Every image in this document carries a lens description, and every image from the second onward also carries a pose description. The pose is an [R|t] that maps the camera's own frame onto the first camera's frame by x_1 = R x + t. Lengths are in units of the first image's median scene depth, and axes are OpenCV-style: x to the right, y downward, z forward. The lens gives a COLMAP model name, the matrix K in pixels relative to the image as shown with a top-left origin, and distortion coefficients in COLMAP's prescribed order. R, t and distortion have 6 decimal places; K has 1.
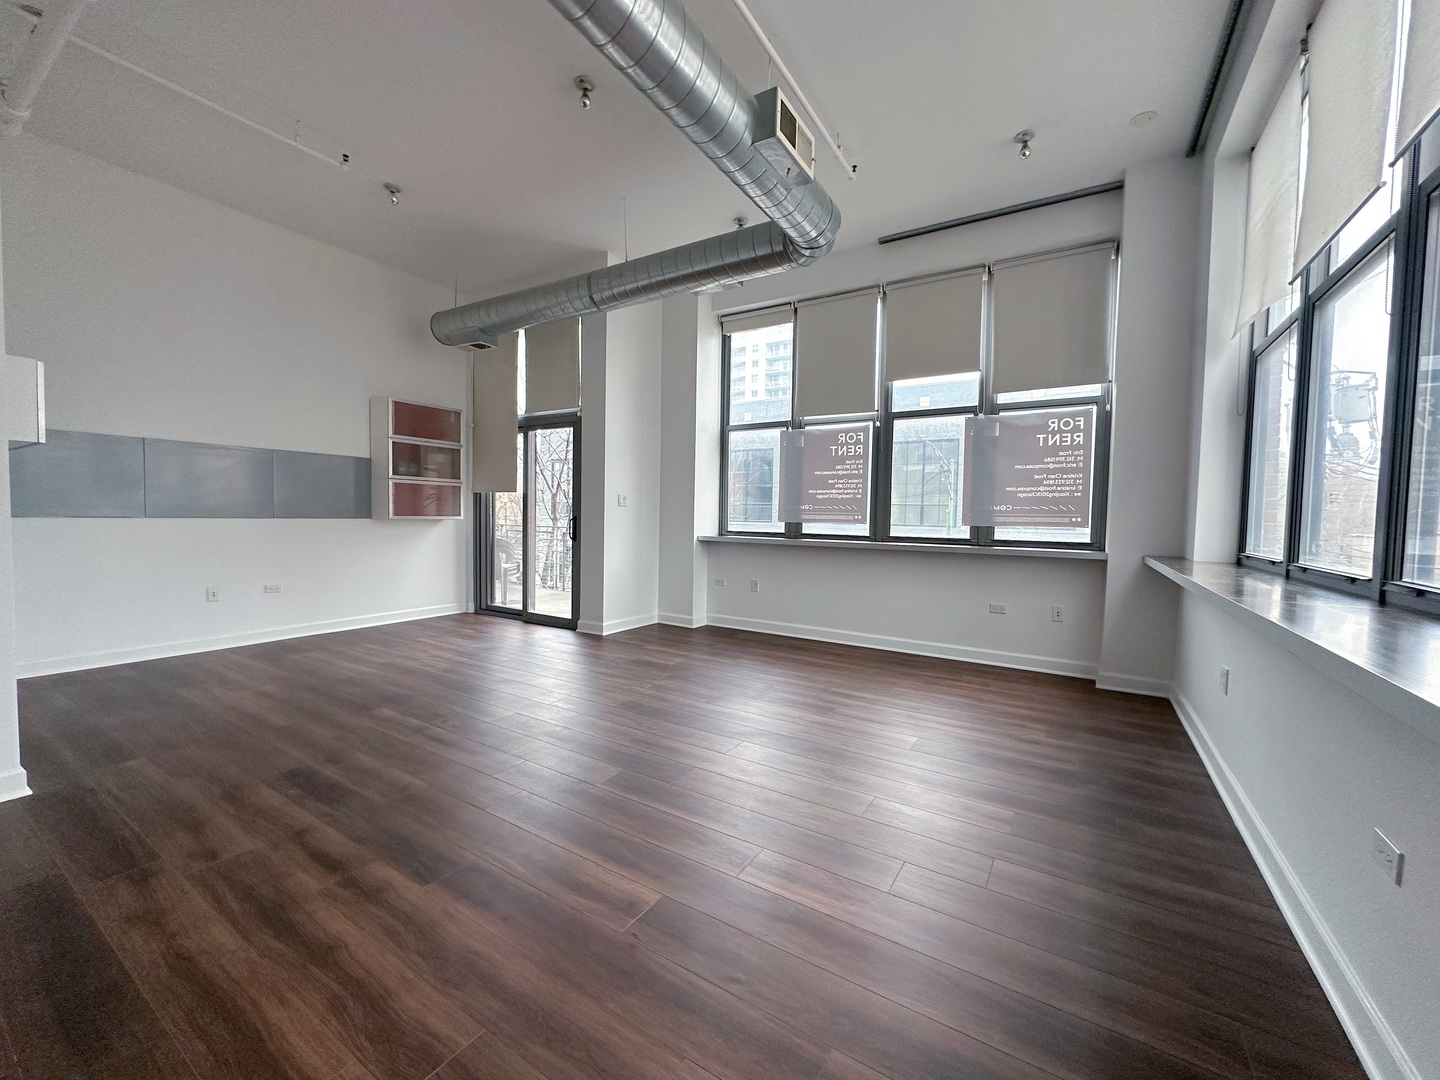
lens RADIAL K [[577.4, 0, 716.1], [0, 577.4, 540.3], [0, 0, 1]] dist [-0.004197, 0.001303]
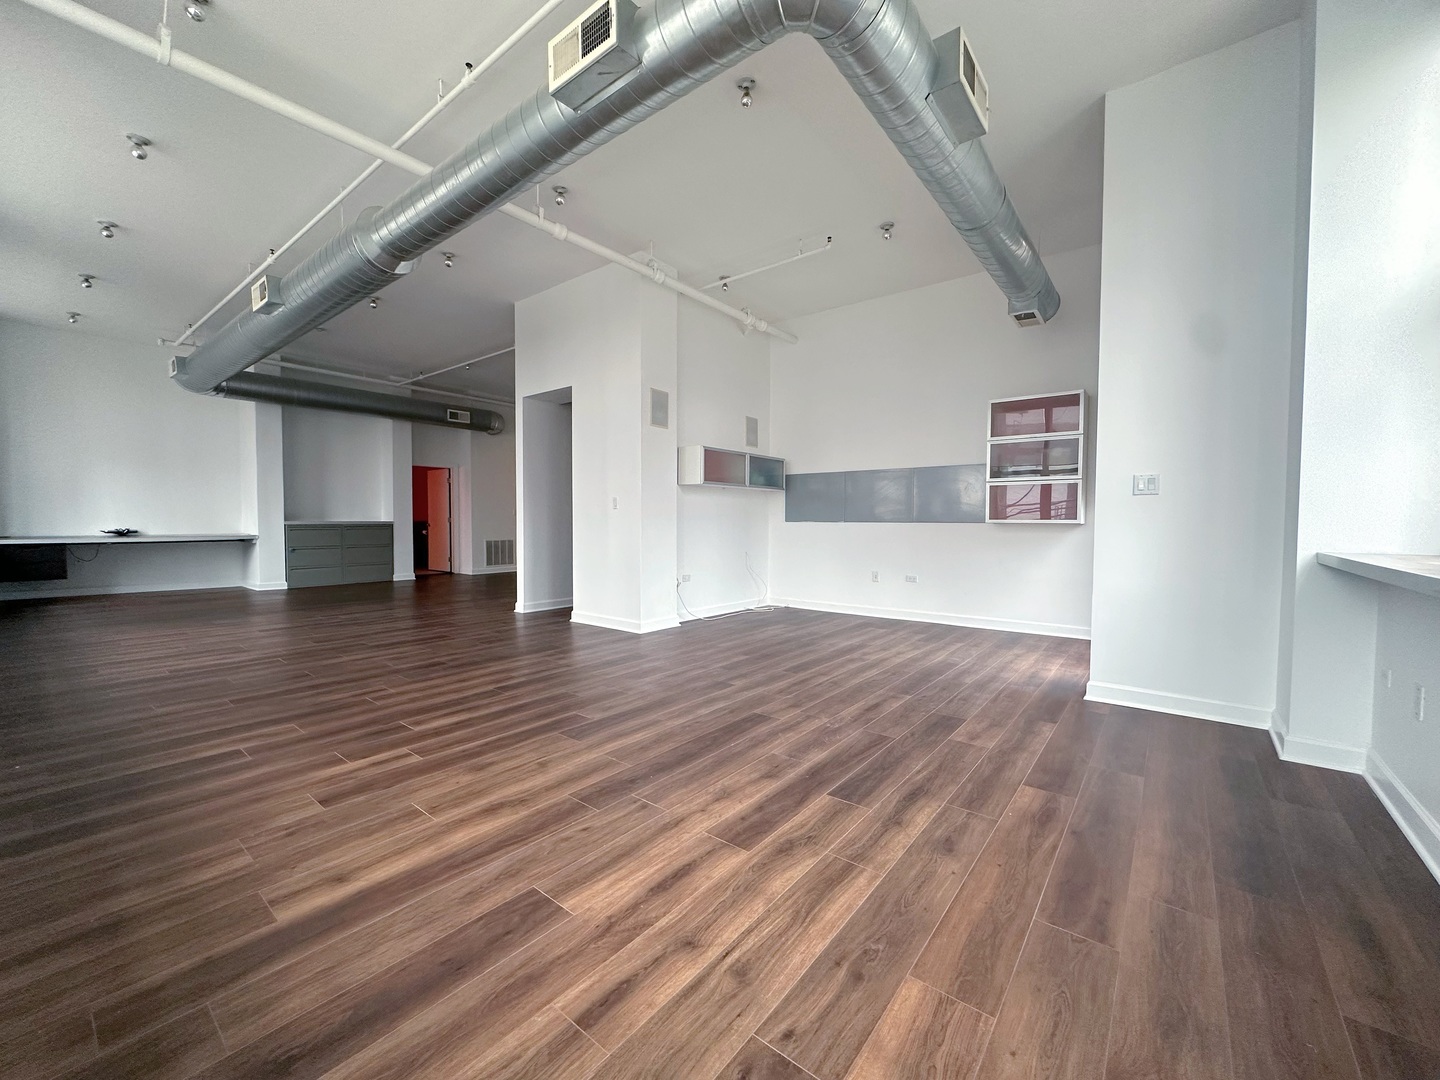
lens RADIAL K [[577.4, 0, 722.0], [0, 577.4, 541.0], [0, 0, 1]] dist [-0.004197, 0.001303]
pose [[-0.105658, 0.014151, -0.994302, 0.454671], [-0.048925, 0.998614, 0.019411, -0.002490], [0.993198, 0.050697, -0.104820, 0.627278]]
